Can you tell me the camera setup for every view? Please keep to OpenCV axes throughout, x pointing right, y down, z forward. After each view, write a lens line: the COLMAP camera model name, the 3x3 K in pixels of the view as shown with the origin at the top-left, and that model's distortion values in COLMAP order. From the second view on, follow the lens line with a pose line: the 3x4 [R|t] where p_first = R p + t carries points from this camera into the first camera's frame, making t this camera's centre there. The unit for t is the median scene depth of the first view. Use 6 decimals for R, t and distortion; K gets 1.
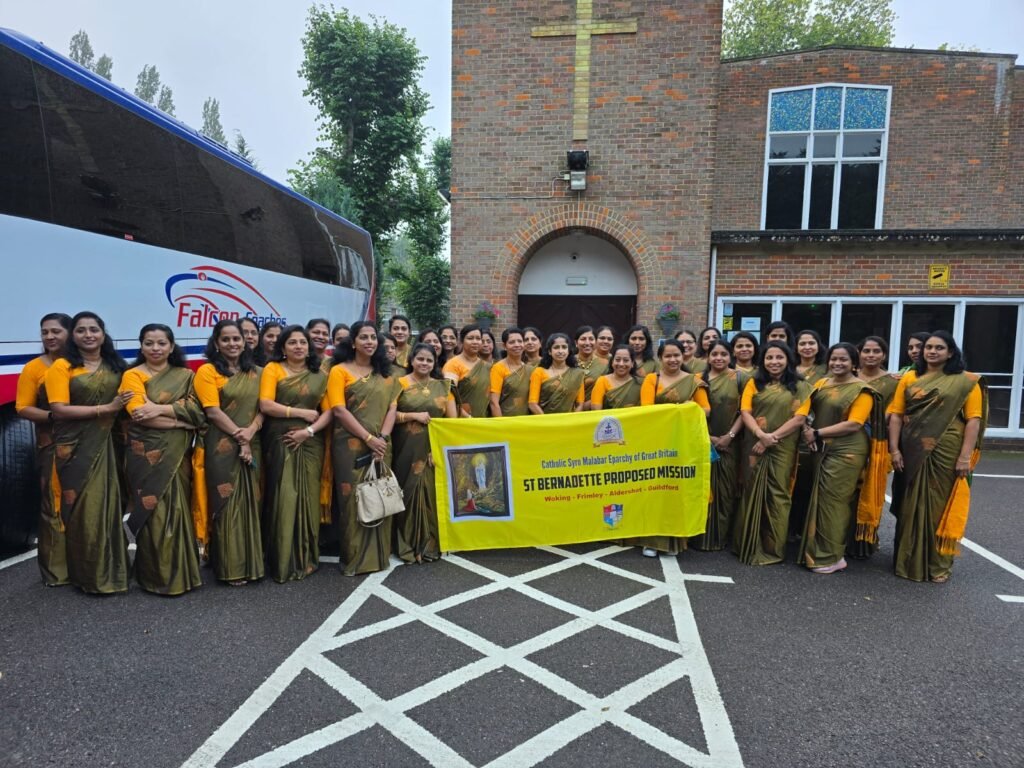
lens RADIAL K [[646.4, 0, 510.3], [0, 646.4, 399.1], [0, 0, 1]] dist [0.058052, -0.041344]
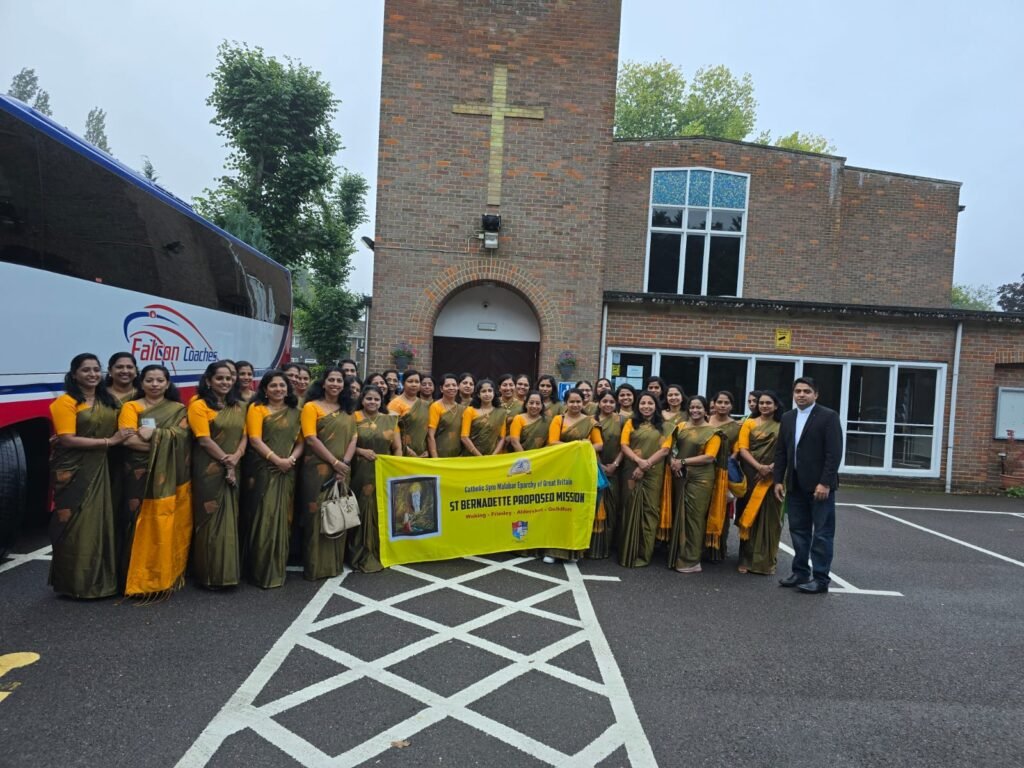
lens RADIAL K [[646.4, 0, 510.3], [0, 646.4, 399.1], [0, 0, 1]] dist [0.058052, -0.041344]
pose [[0.986246, 0.029516, 0.162626, -0.037916], [-0.021165, 0.998378, -0.052846, -0.001258], [-0.163922, 0.048677, 0.985272, -0.102142]]
